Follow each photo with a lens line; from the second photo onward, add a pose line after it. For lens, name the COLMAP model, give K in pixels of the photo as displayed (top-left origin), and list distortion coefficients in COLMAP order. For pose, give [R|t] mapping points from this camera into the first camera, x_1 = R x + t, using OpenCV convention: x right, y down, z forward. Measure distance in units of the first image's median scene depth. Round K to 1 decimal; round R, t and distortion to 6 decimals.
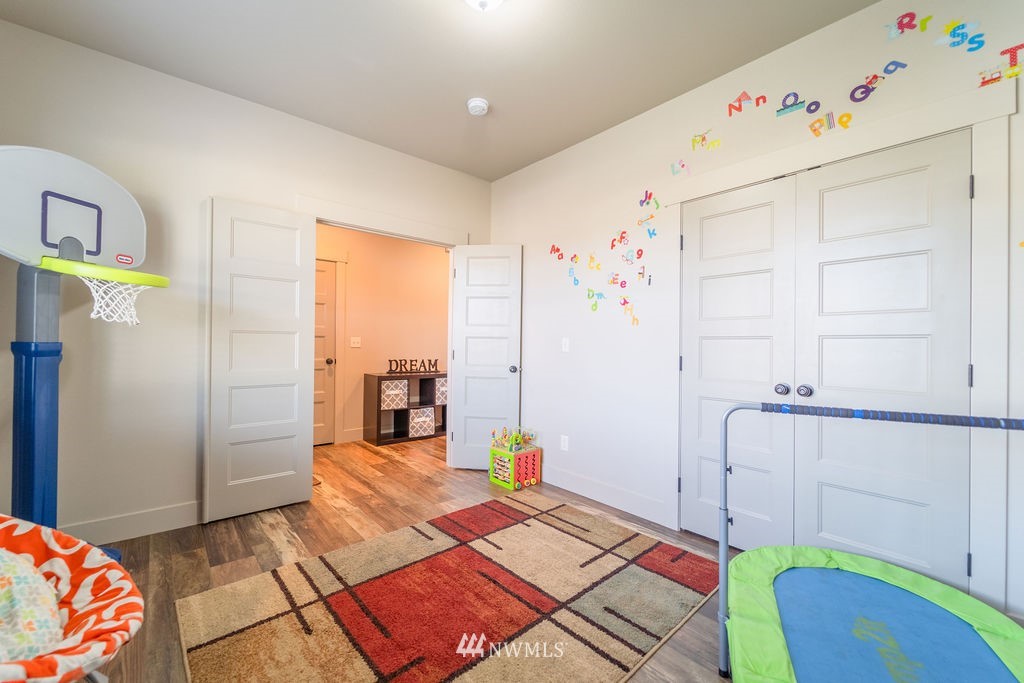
lens RADIAL K [[408.3, 0, 507.1], [0, 408.3, 340.0], [0, 0, 1]] dist [0.000299, -0.000527]
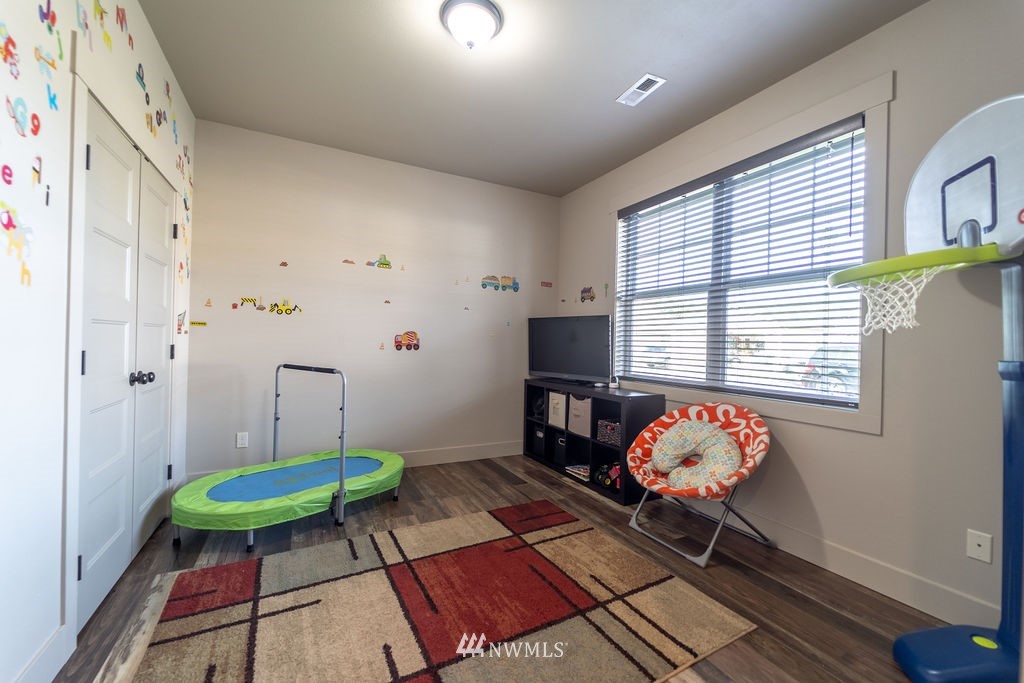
lens RADIAL K [[408.3, 0, 512.5], [0, 408.3, 340.6], [0, 0, 1]] dist [0.000299, -0.000527]
pose [[-0.974576, -0.035214, 0.221273, -0.421779], [-0.038054, 0.999239, -0.008583, 0.006489], [-0.220802, -0.016785, -0.975174, 1.948709]]
